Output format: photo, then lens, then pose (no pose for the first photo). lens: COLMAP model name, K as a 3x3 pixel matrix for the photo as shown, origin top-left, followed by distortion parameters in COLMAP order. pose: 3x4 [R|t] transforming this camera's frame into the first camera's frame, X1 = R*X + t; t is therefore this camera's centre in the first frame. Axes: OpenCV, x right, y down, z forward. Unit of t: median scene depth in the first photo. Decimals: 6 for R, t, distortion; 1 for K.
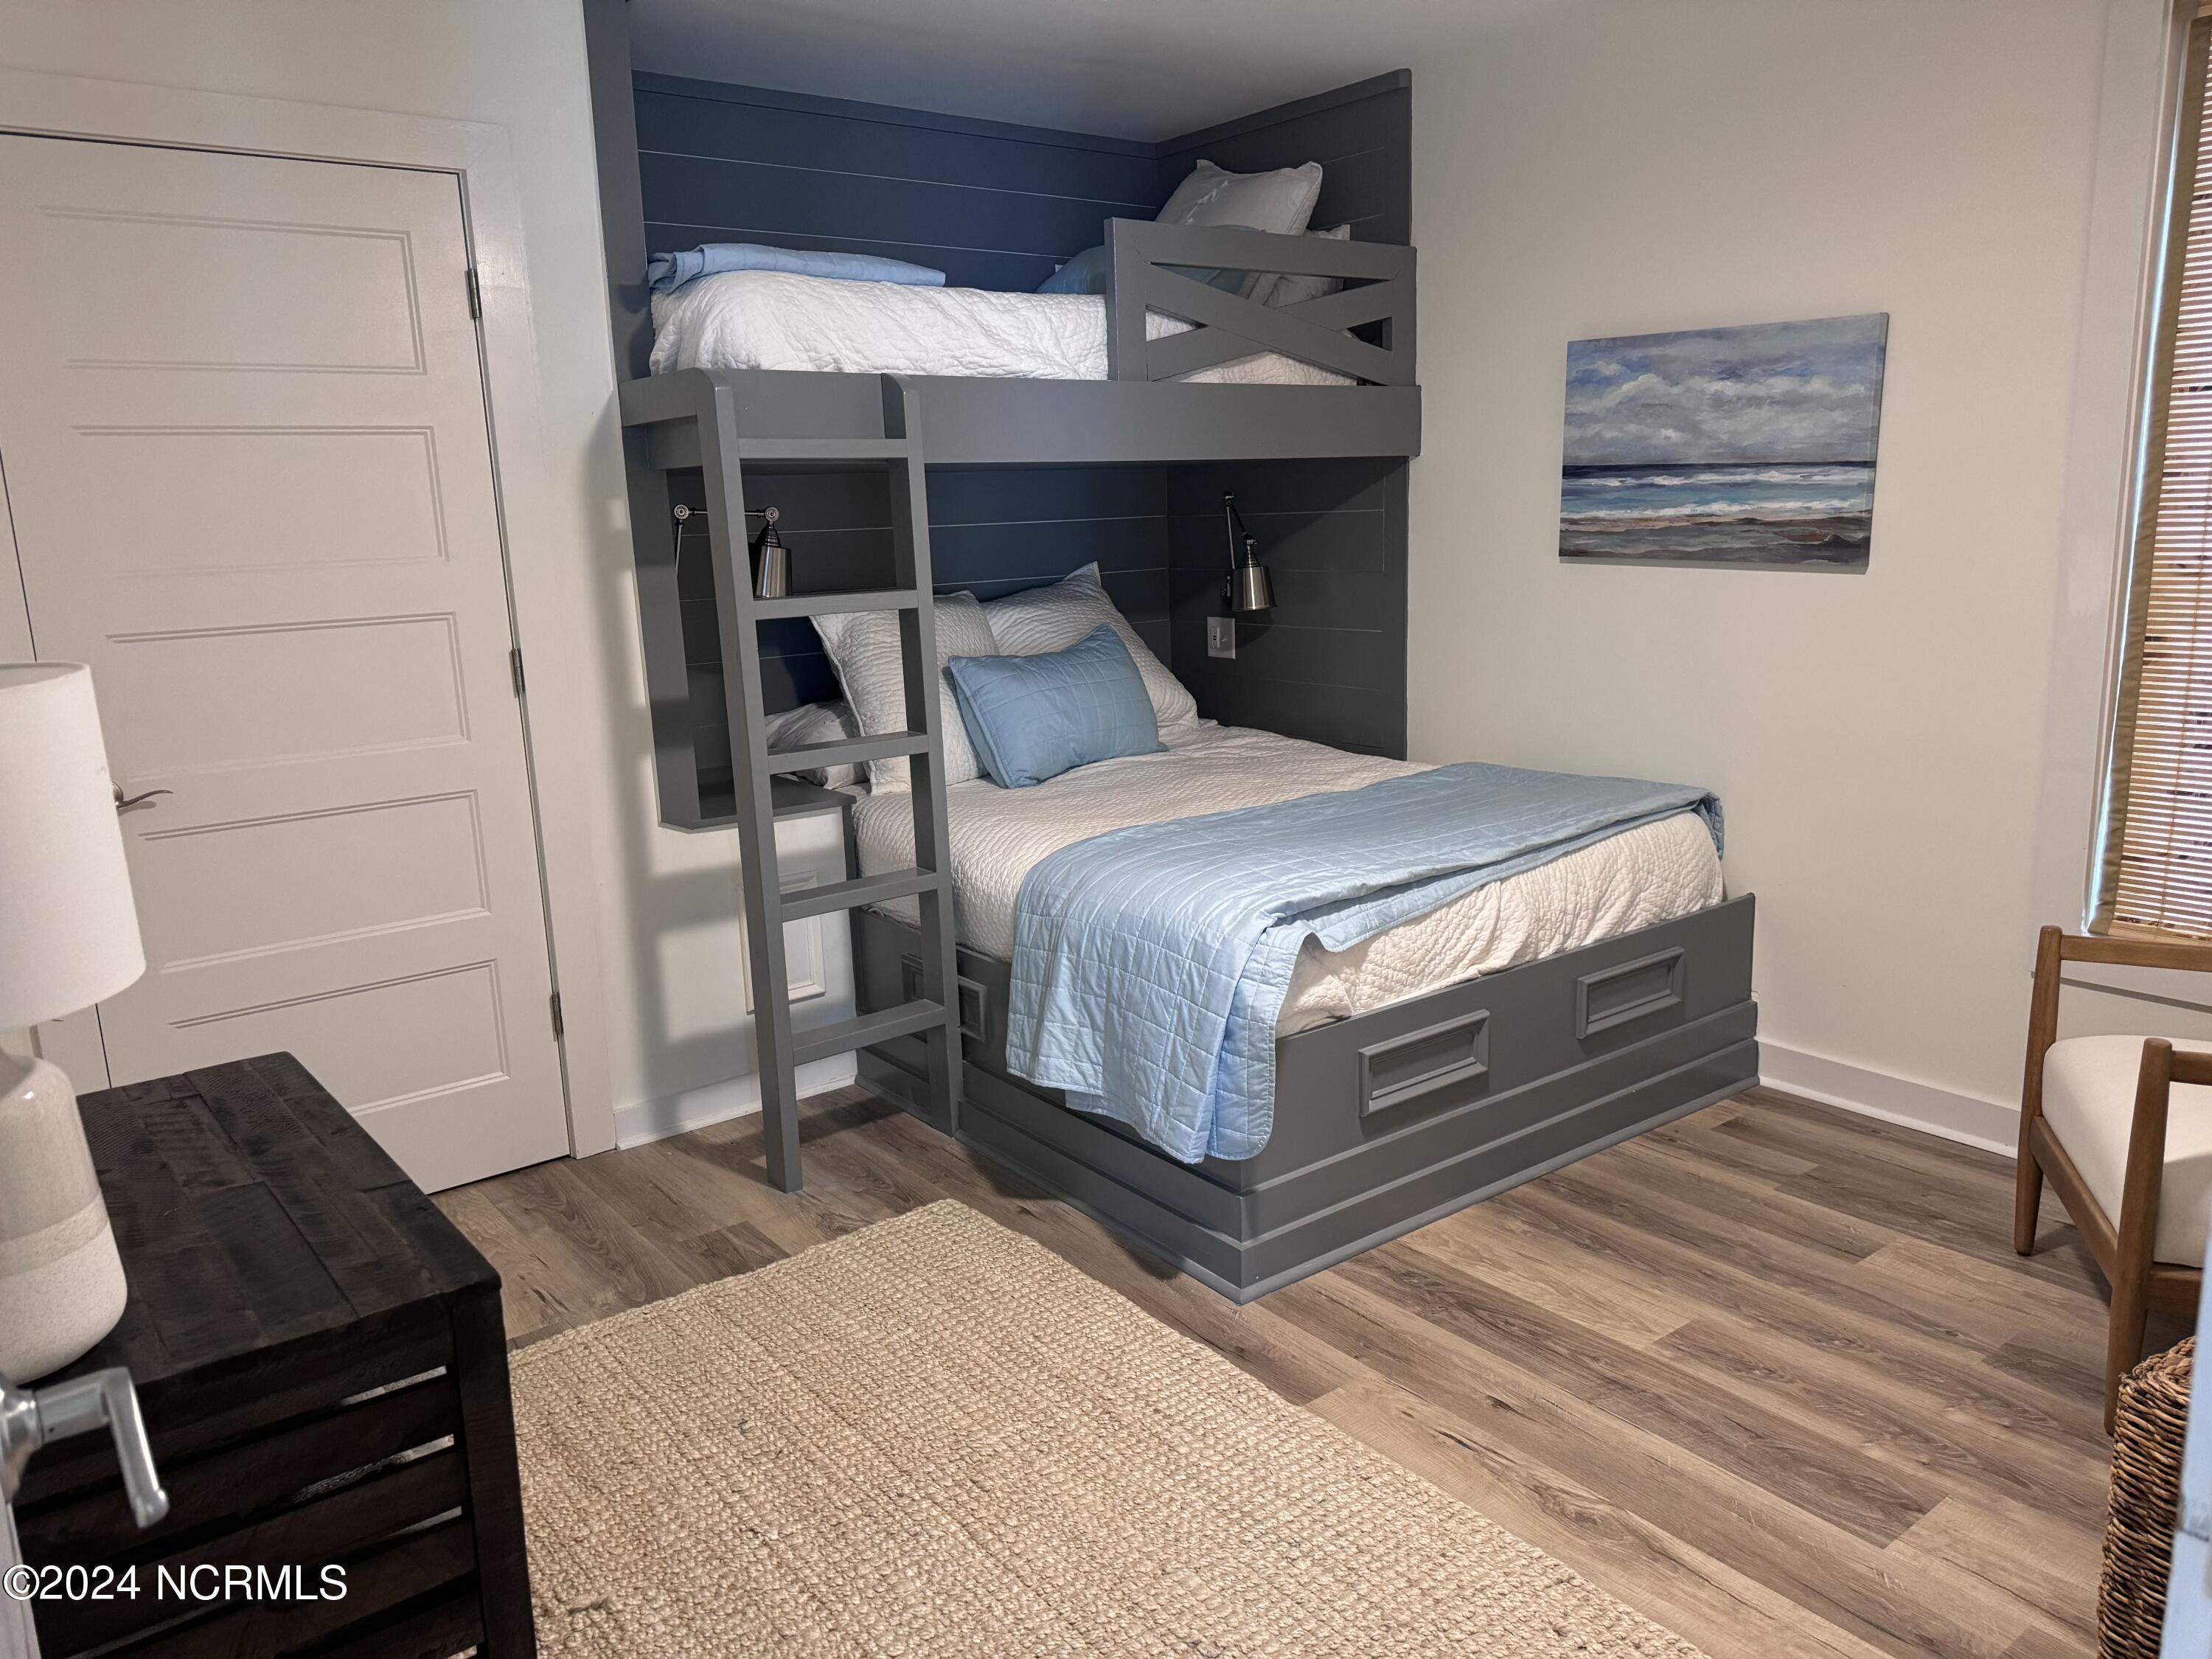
lens RADIAL K [[1536.1, 0, 1106.0], [0, 1536.1, 829.5], [0, 0, 1]] dist [0.089016, -0.166787]
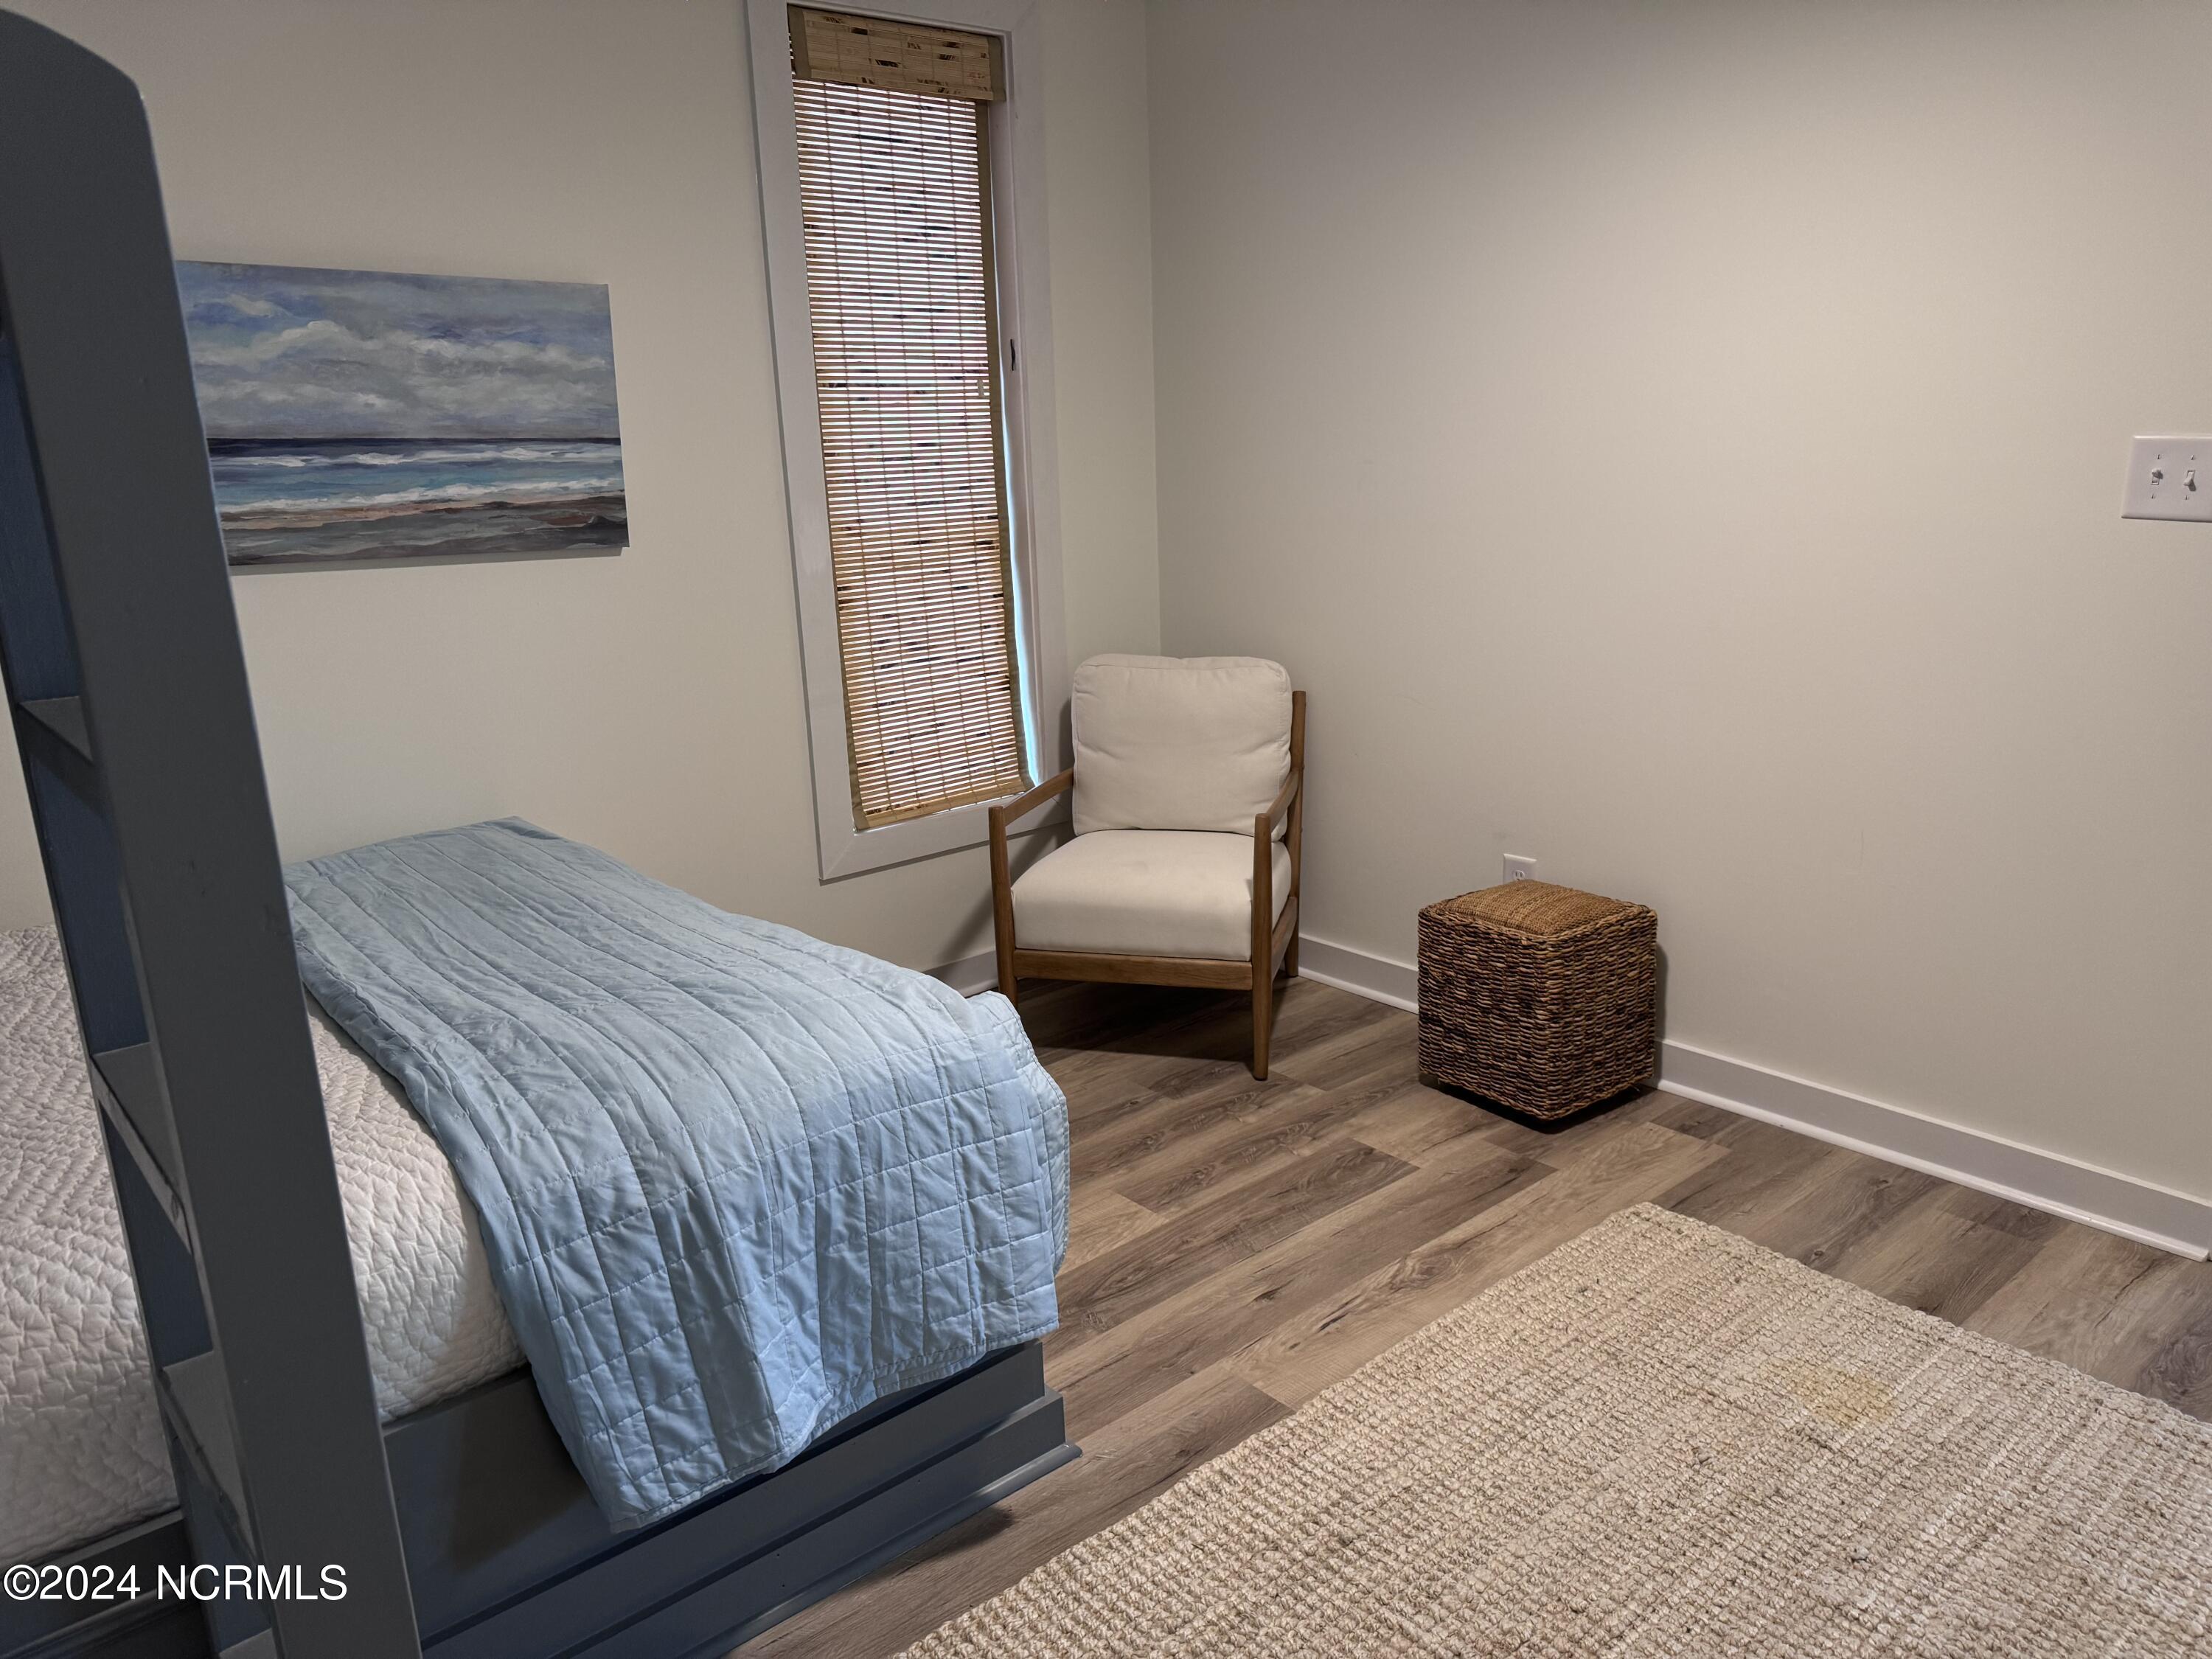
lens RADIAL K [[1533.5, 0, 1106.0], [0, 1533.5, 829.5], [0, 0, 1]] dist [0.048599, -0.054991]
pose [[-0.043177, -0.220253, 0.974487, -0.500214], [0.243021, 0.943784, 0.224081, -0.141096], [-0.969060, 0.246495, 0.012777, 0.717947]]
